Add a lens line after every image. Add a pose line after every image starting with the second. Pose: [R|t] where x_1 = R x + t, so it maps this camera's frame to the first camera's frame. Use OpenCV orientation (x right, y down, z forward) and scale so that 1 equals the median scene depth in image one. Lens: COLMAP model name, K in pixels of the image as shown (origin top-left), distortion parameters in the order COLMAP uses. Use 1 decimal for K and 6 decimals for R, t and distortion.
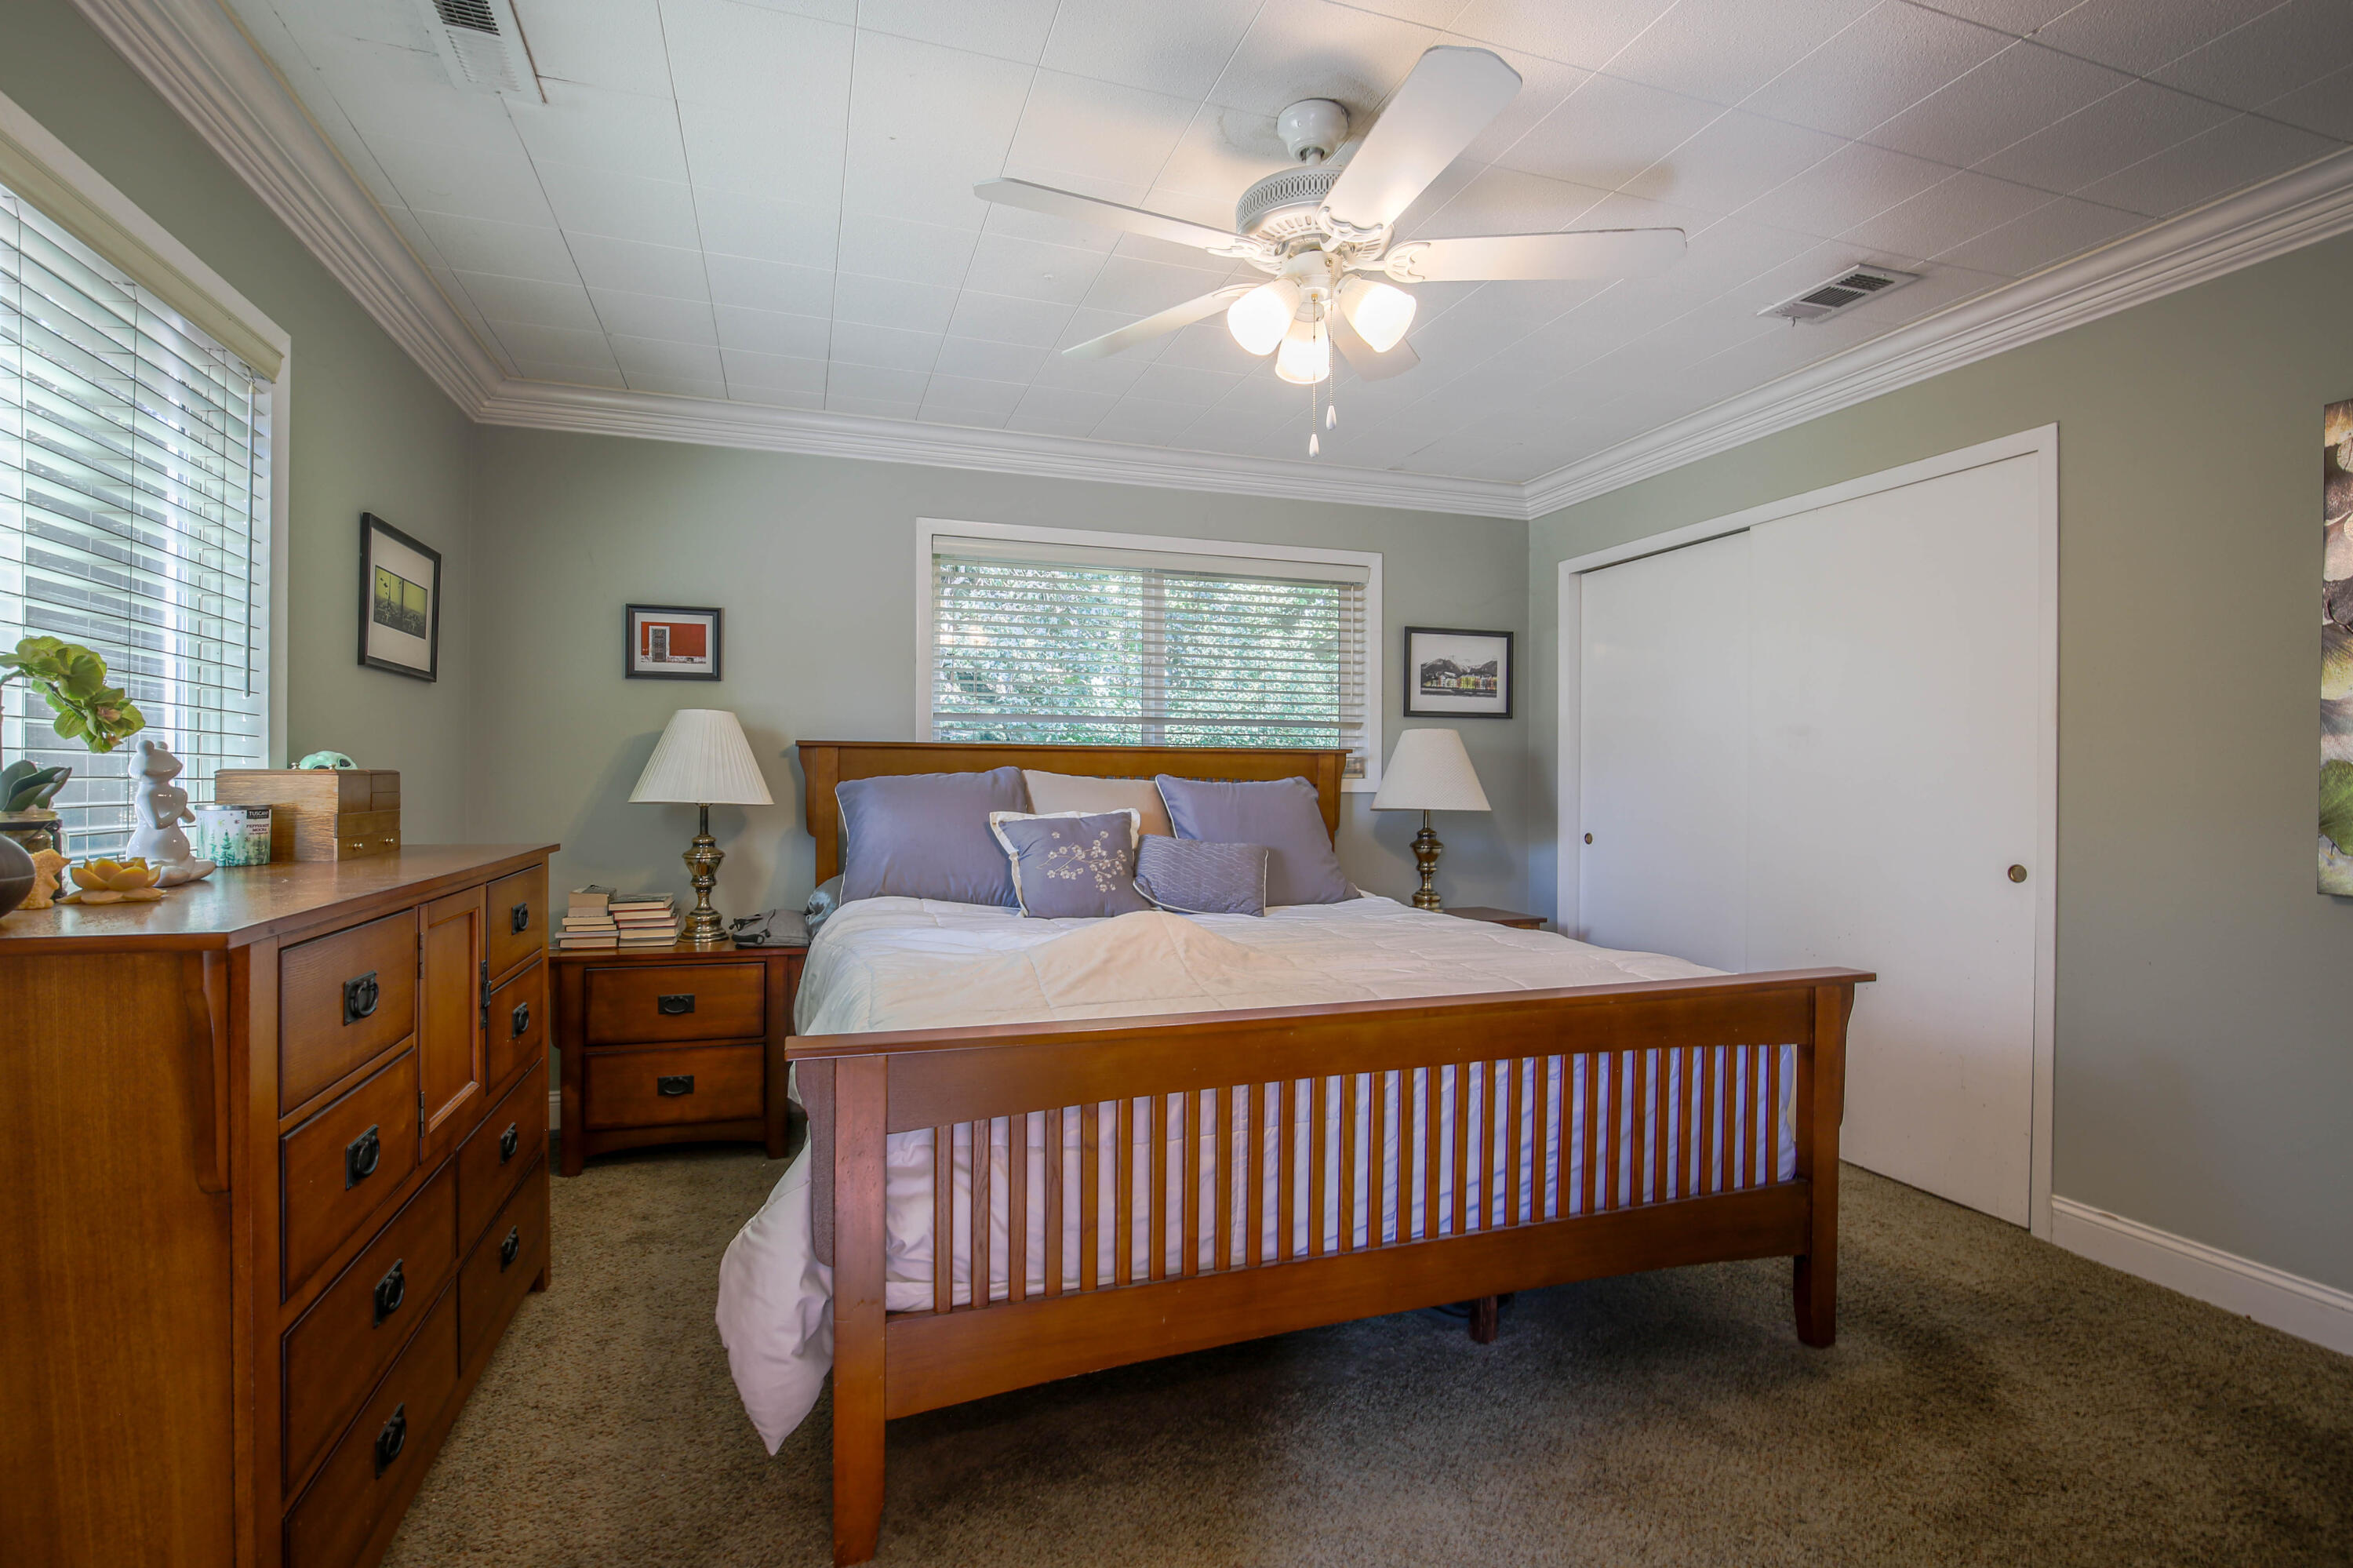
lens RADIAL K [[1084.4, 0, 1143.1], [0, 1084.4, 777.1], [0, 0, 1]] dist [-0.026585, 0.000425]
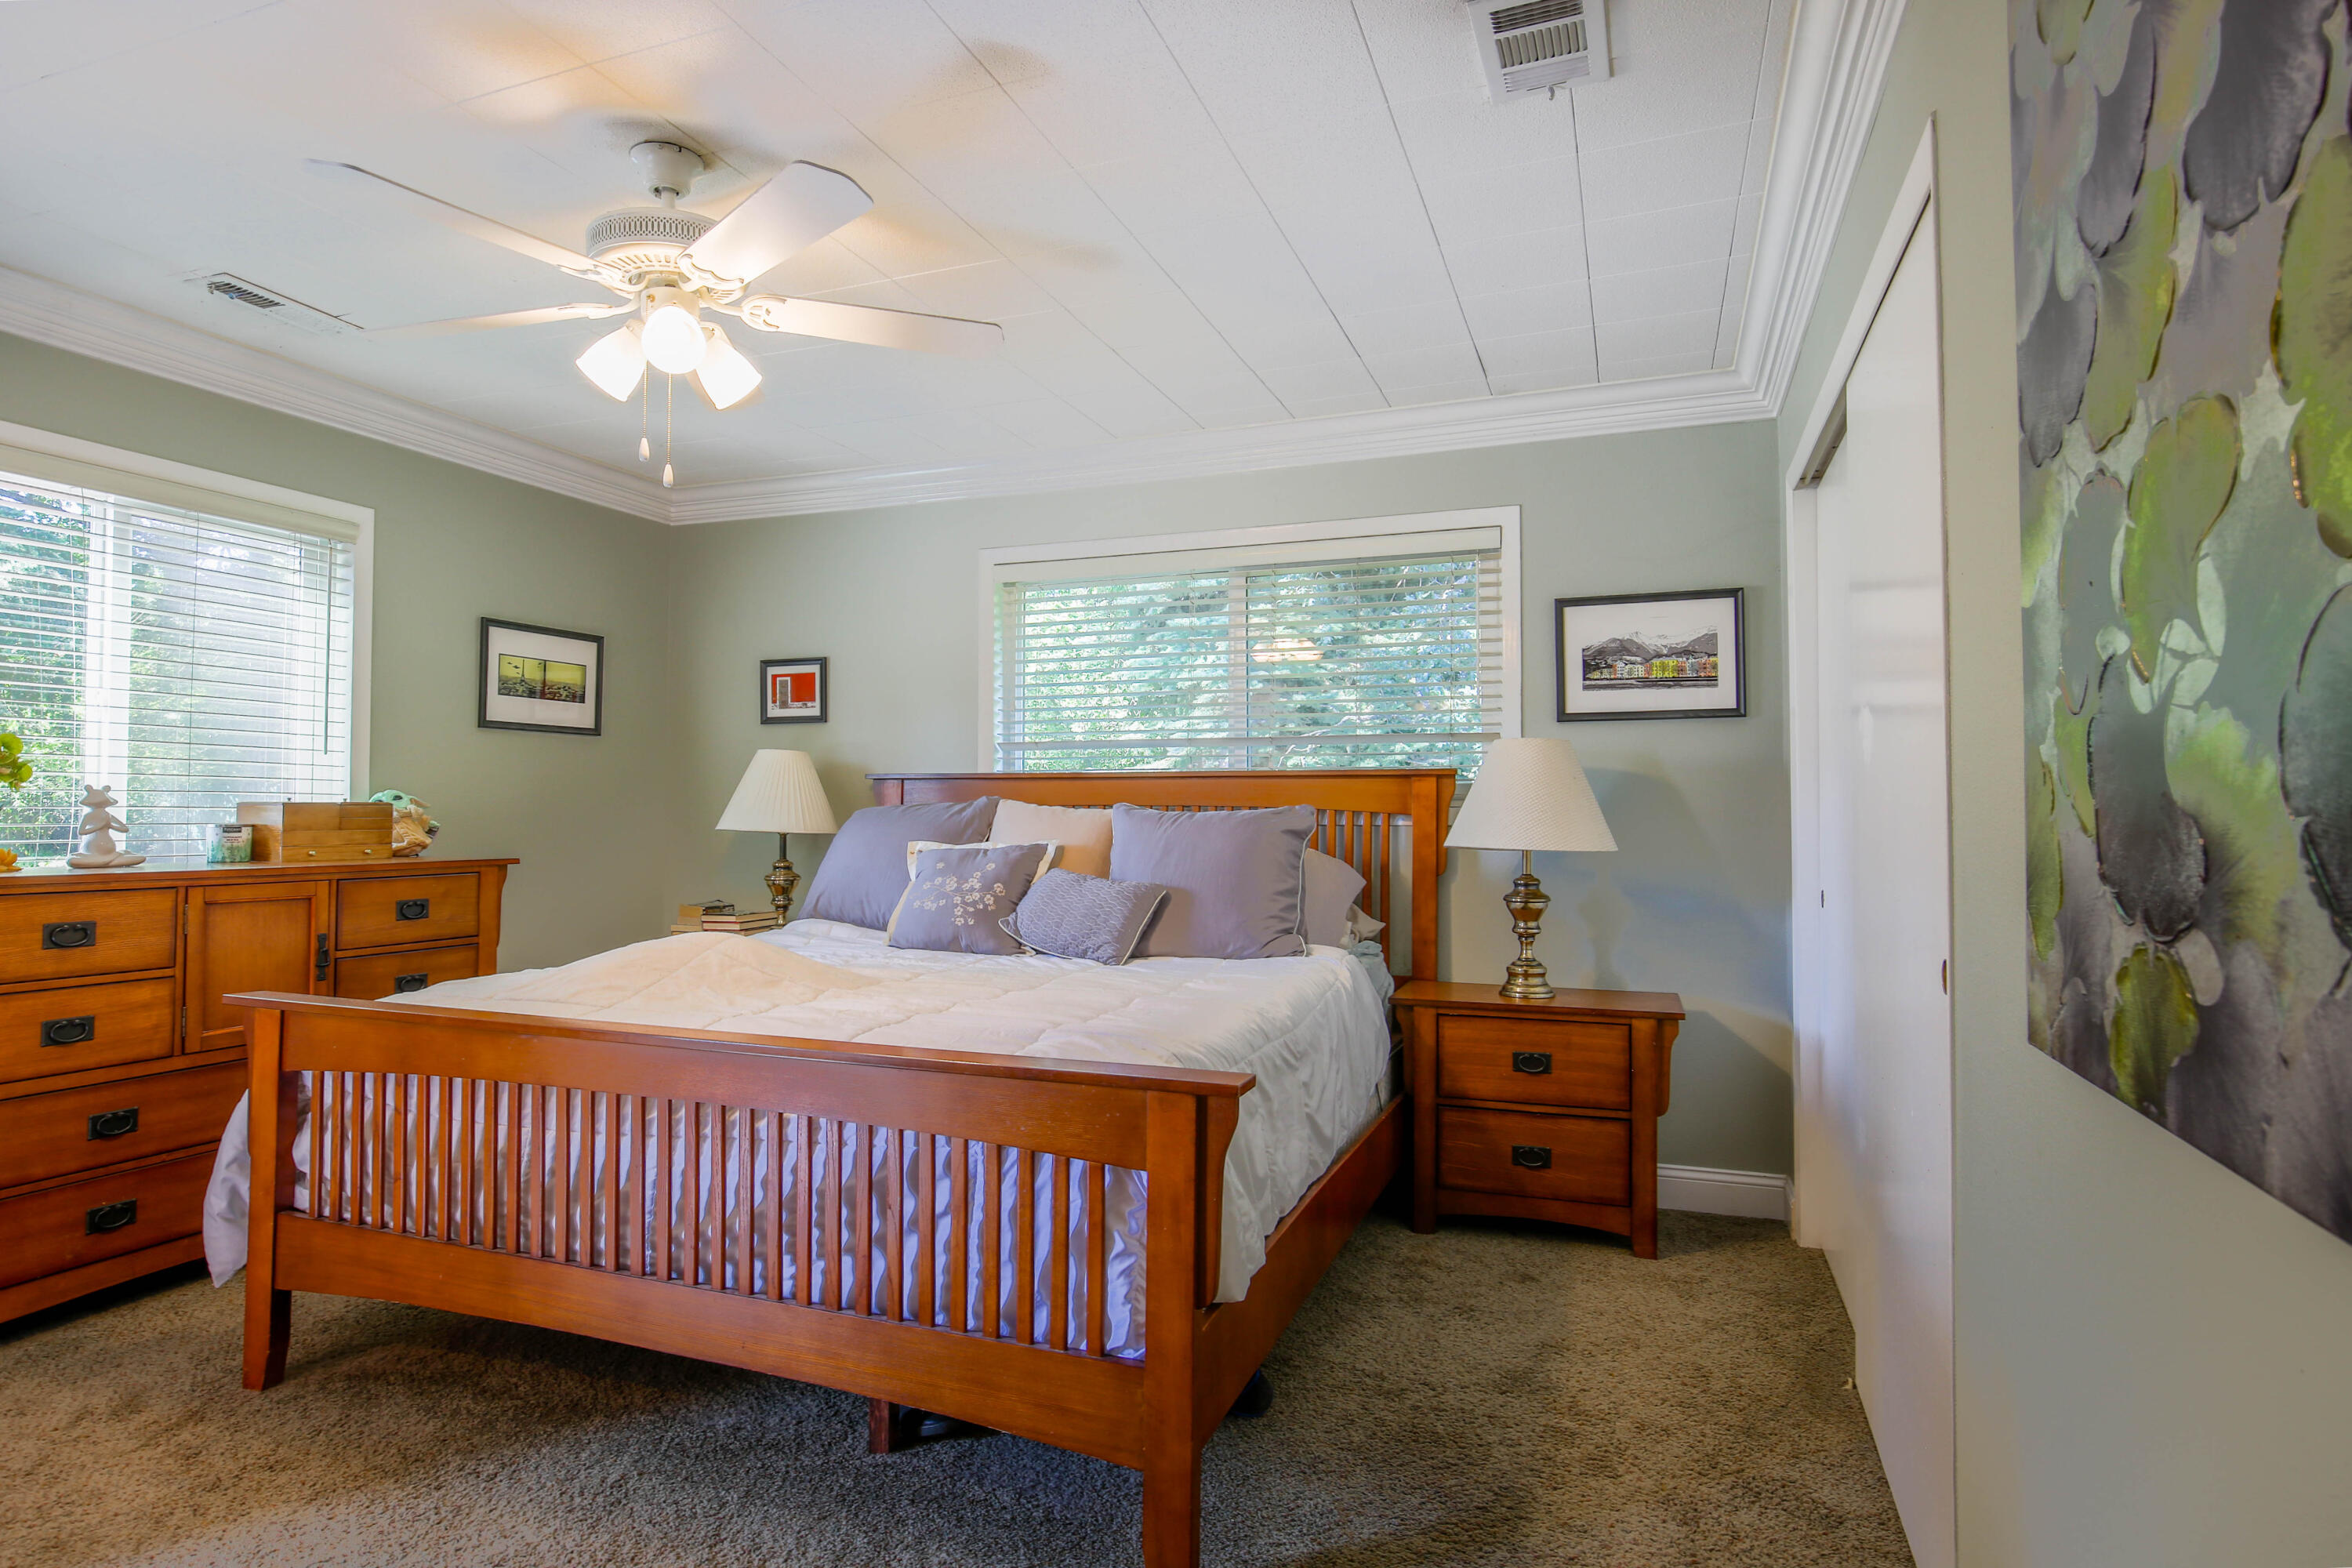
lens RADIAL K [[1271.9, 0, 1167.2], [0, 1271.9, 774.3], [0, 0, 1]] dist [-0.017748, -0.000550]
pose [[0.775828, -0.022496, -0.630544, 0.707806], [0.002590, 0.999469, -0.032471, 0.008098], [0.630940, 0.023558, 0.775474, 0.209010]]
